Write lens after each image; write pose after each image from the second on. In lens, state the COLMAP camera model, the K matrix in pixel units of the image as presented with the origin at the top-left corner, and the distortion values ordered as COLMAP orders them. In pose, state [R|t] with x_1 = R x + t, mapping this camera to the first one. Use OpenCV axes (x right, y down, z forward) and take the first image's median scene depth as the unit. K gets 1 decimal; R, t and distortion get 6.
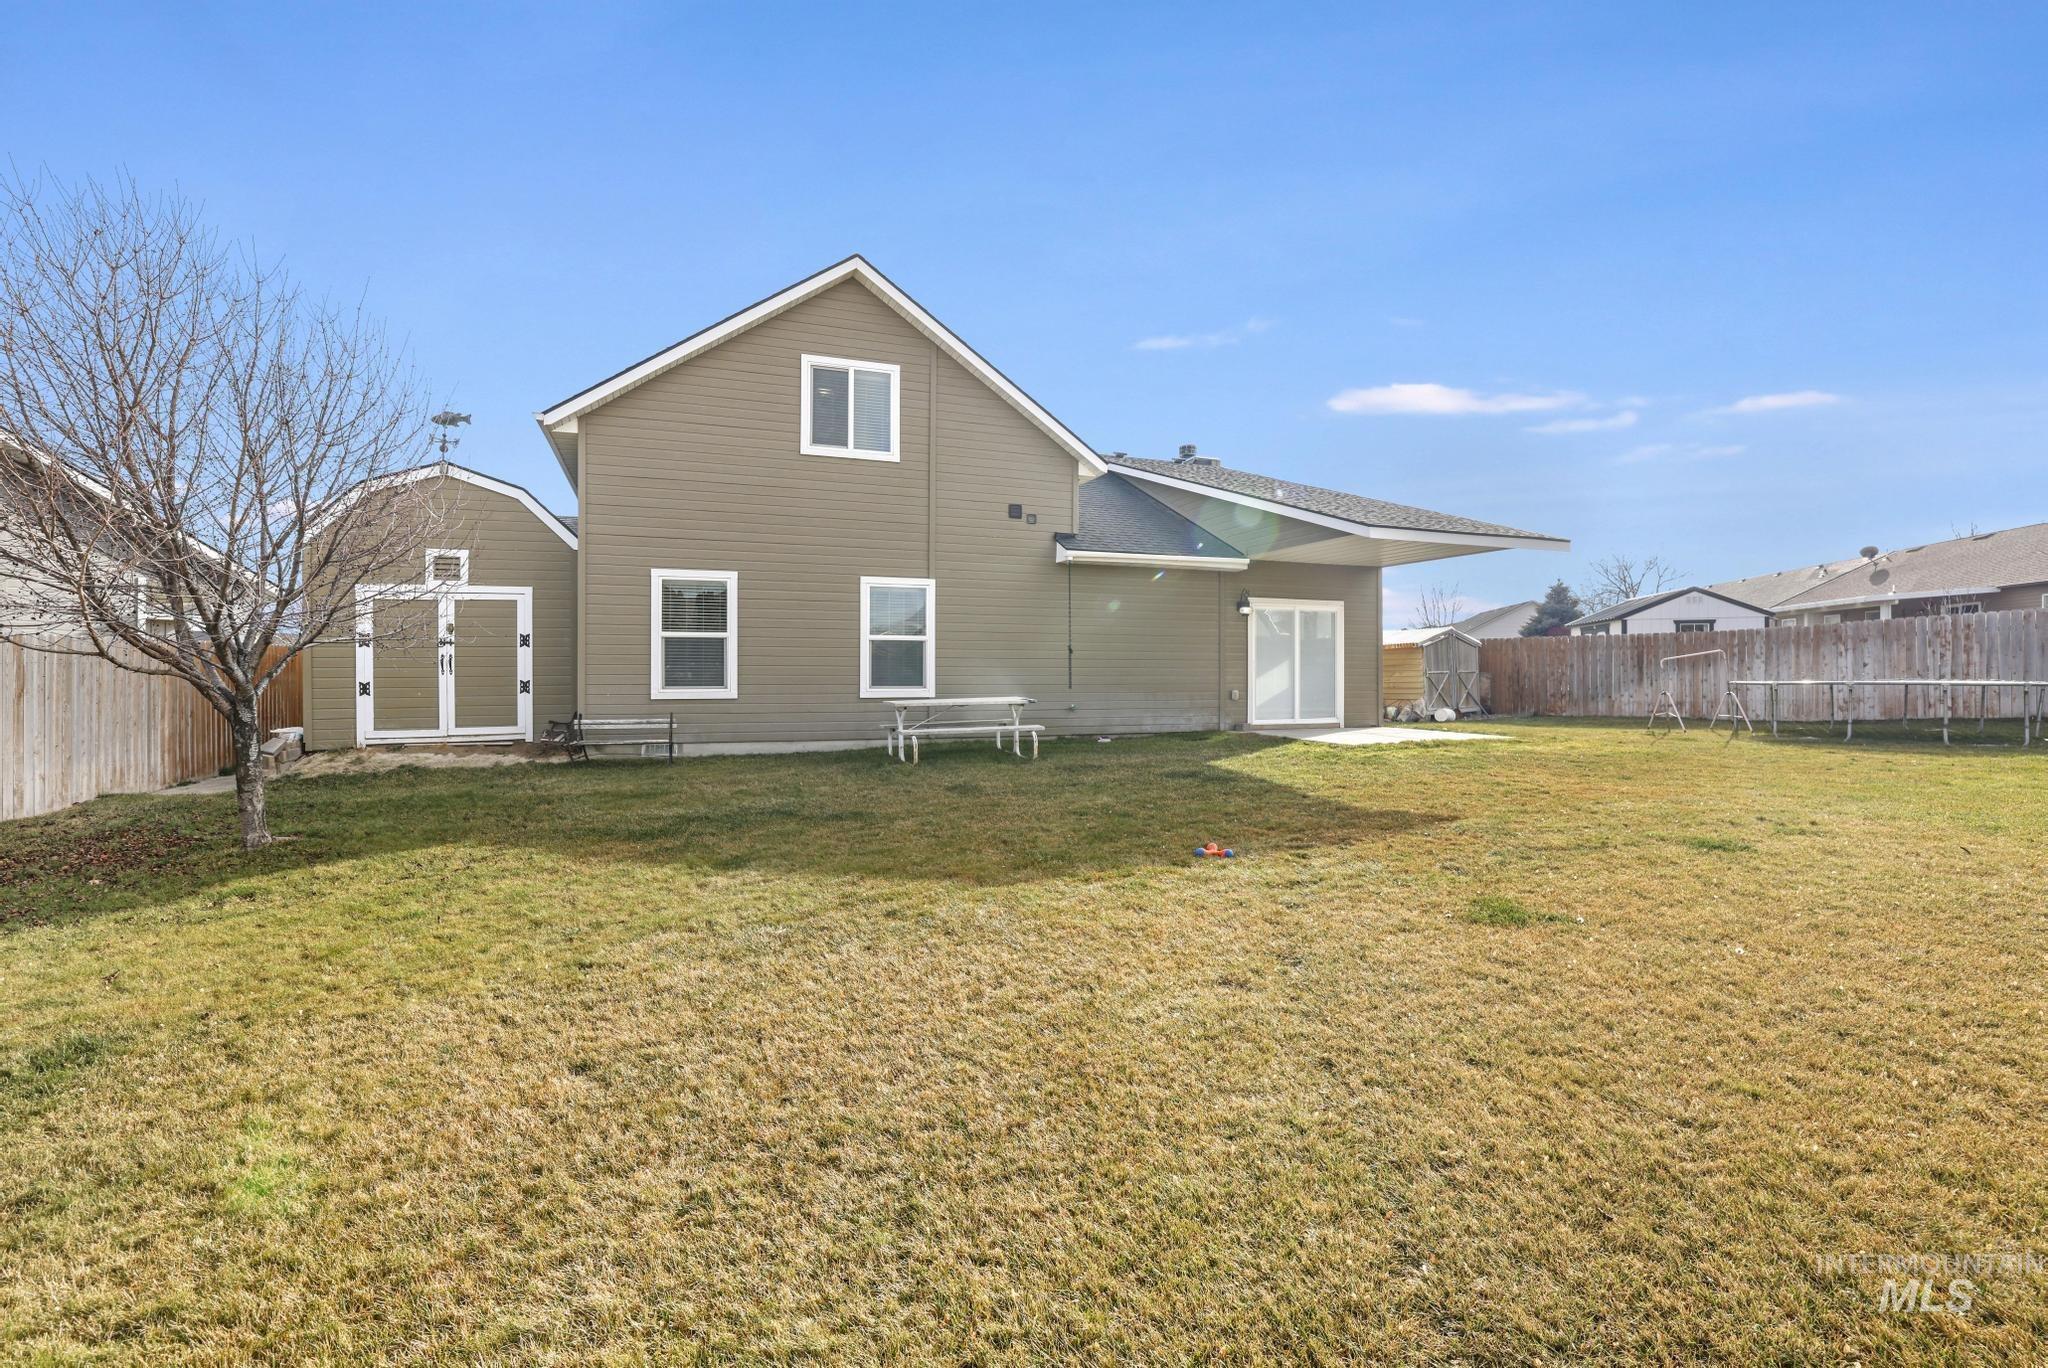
lens RADIAL K [[896.3, 0, 1024.2], [0, 896.3, 685.9], [0, 0, 1]] dist [-0.019097, 0.000692]
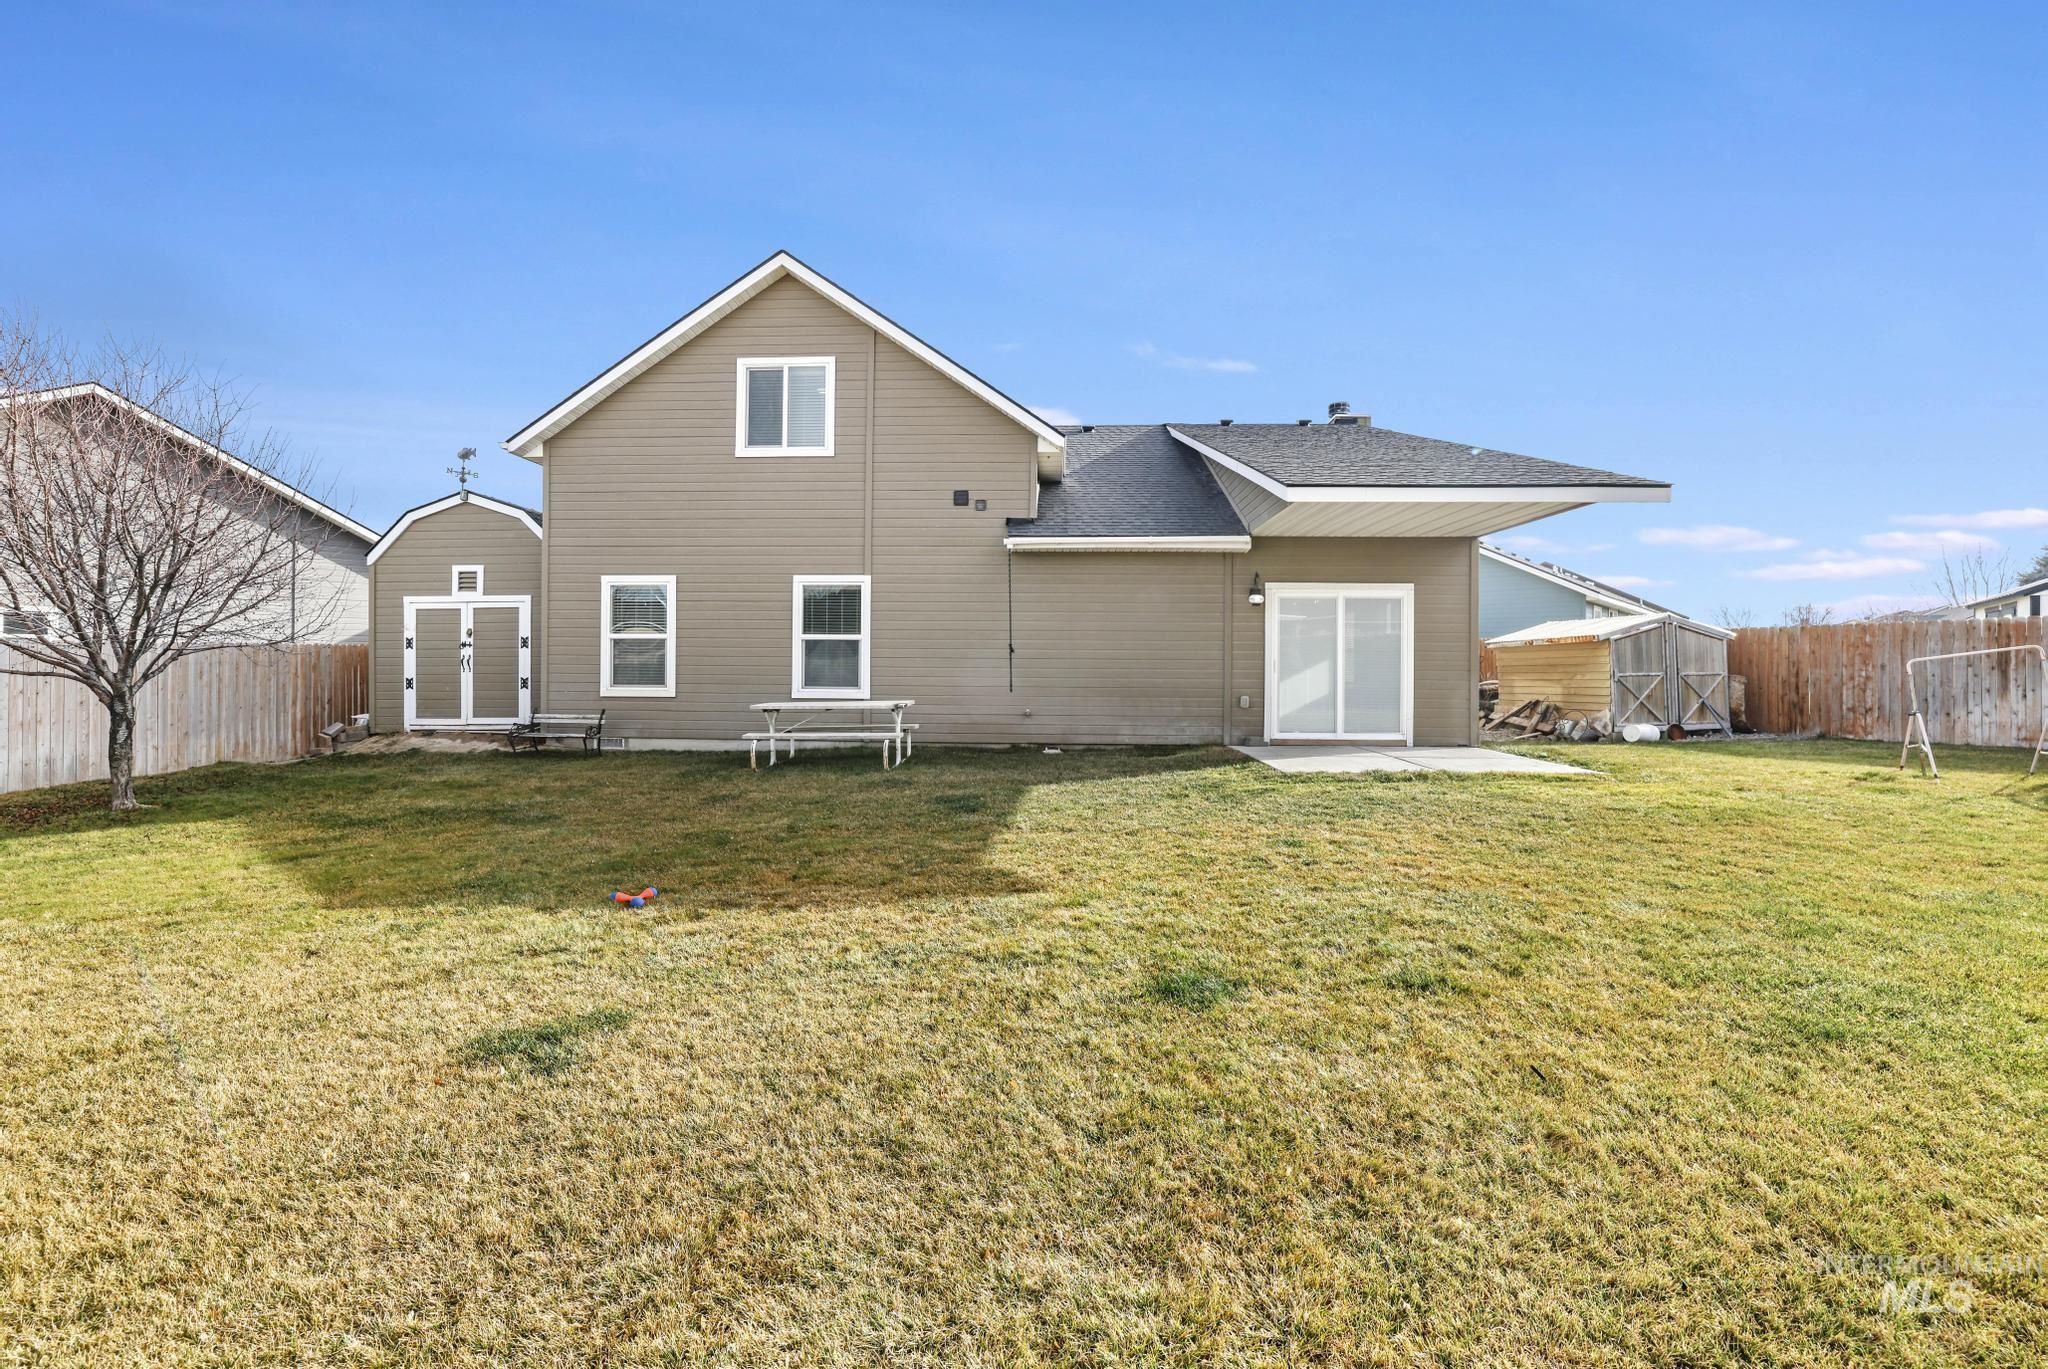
lens RADIAL K [[896.3, 0, 1014.1], [0, 896.3, 675.7], [0, 0, 1]] dist [-0.019097, 0.000692]
pose [[0.917608, 0.009370, -0.397376, 0.438237], [-0.010334, 0.999947, -0.000284, -0.013742], [0.397352, 0.004367, 0.917656, 0.192620]]
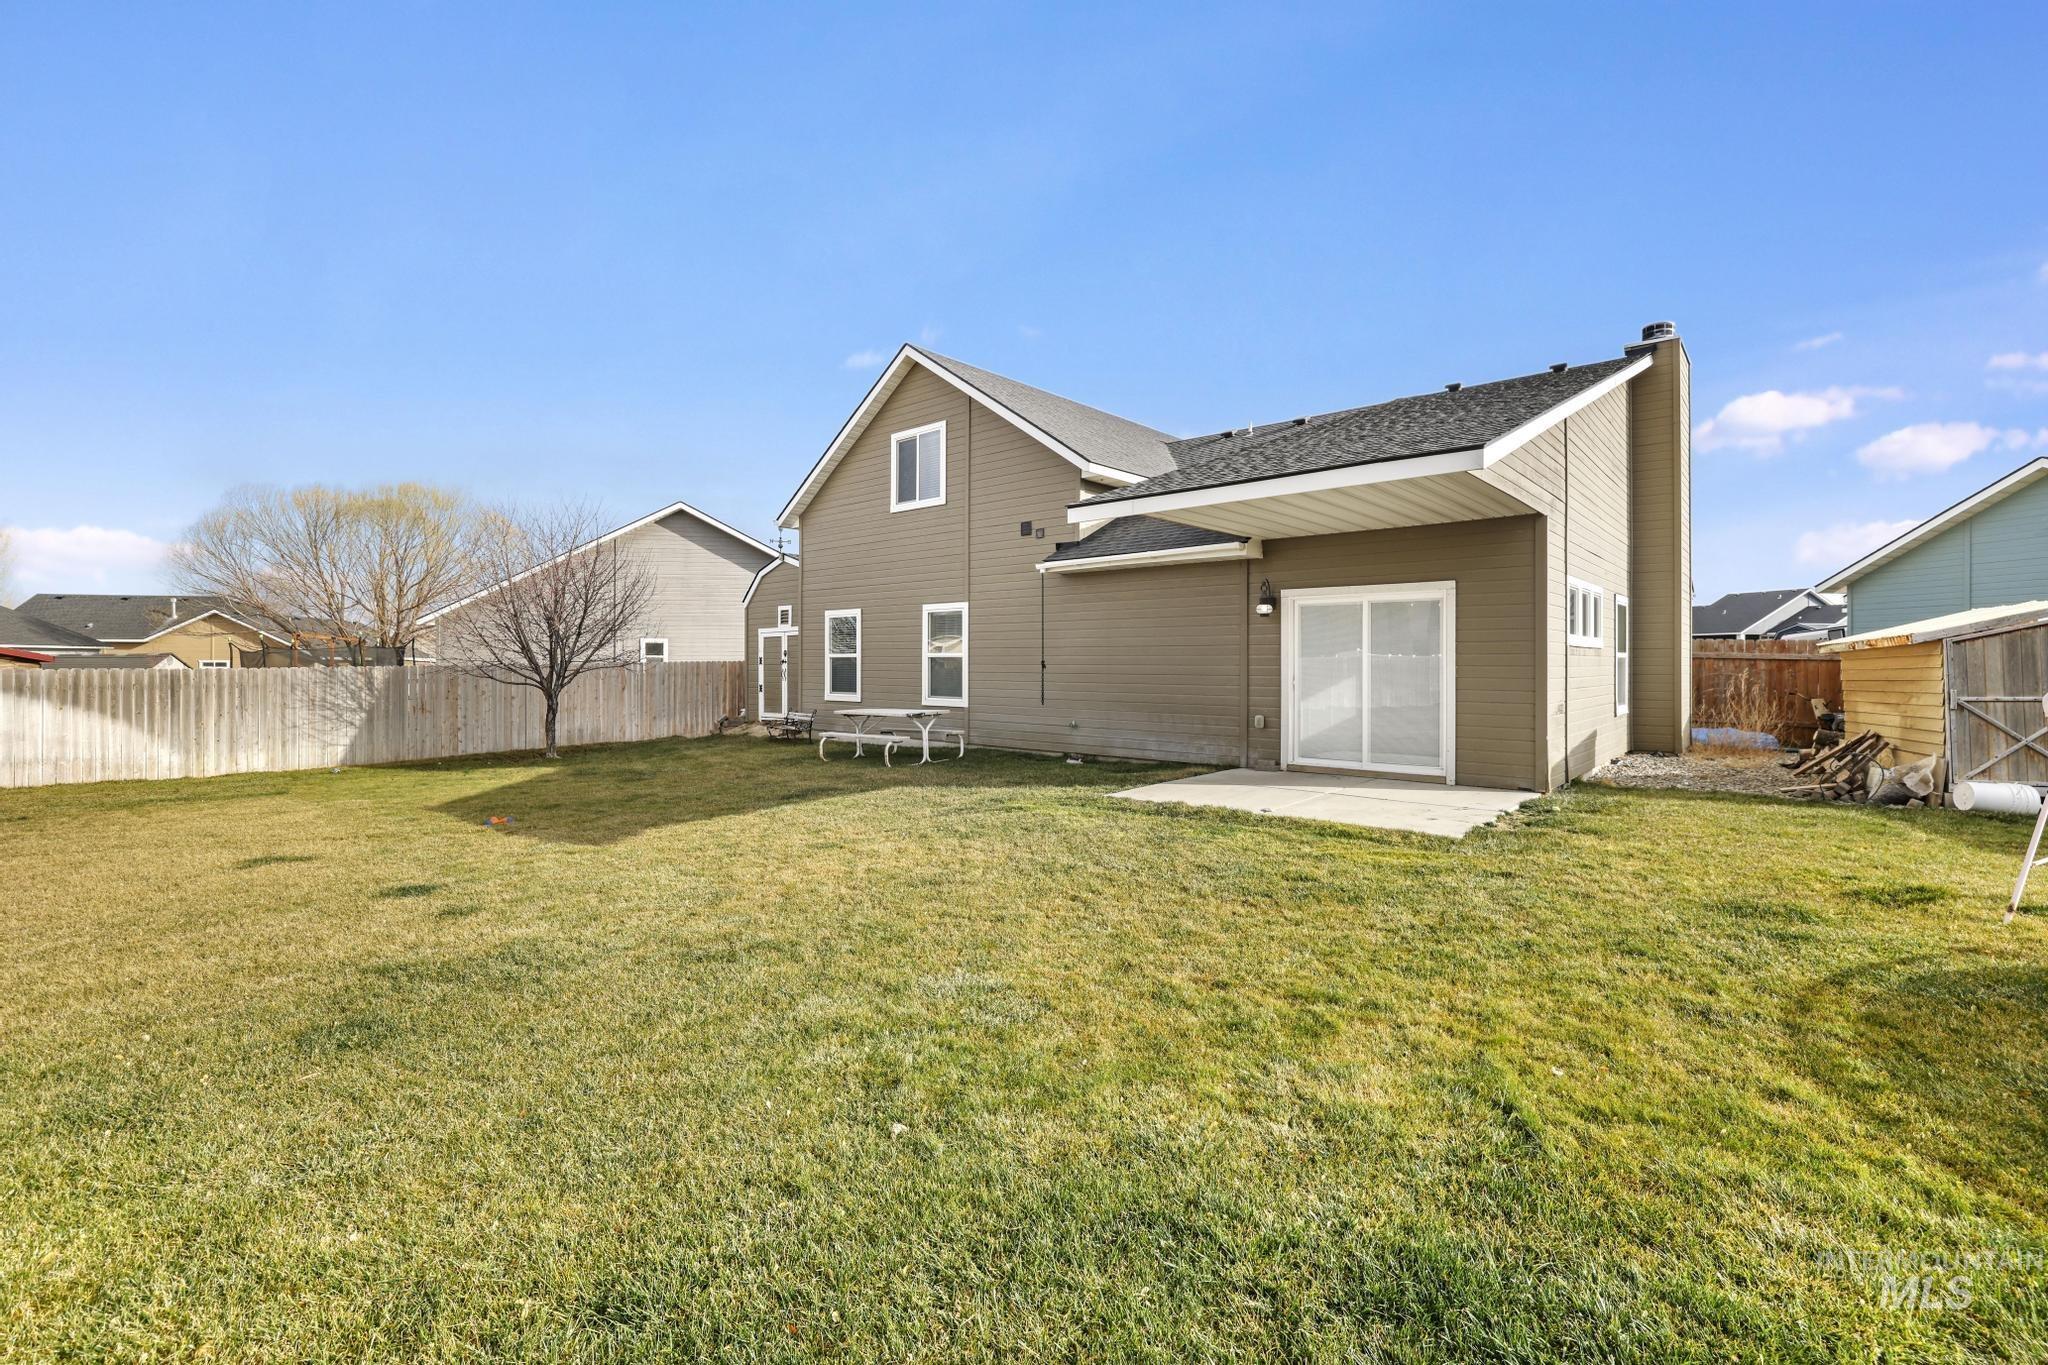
lens RADIAL K [[896.3, 0, 1031.0], [0, 896.3, 674.3], [0, 0, 1]] dist [-0.019097, 0.000692]
pose [[0.468118, 0.011311, -0.883594, 0.966088], [-0.013363, 0.999894, 0.005721, -0.037243], [0.883565, 0.009130, 0.468219, 0.569125]]
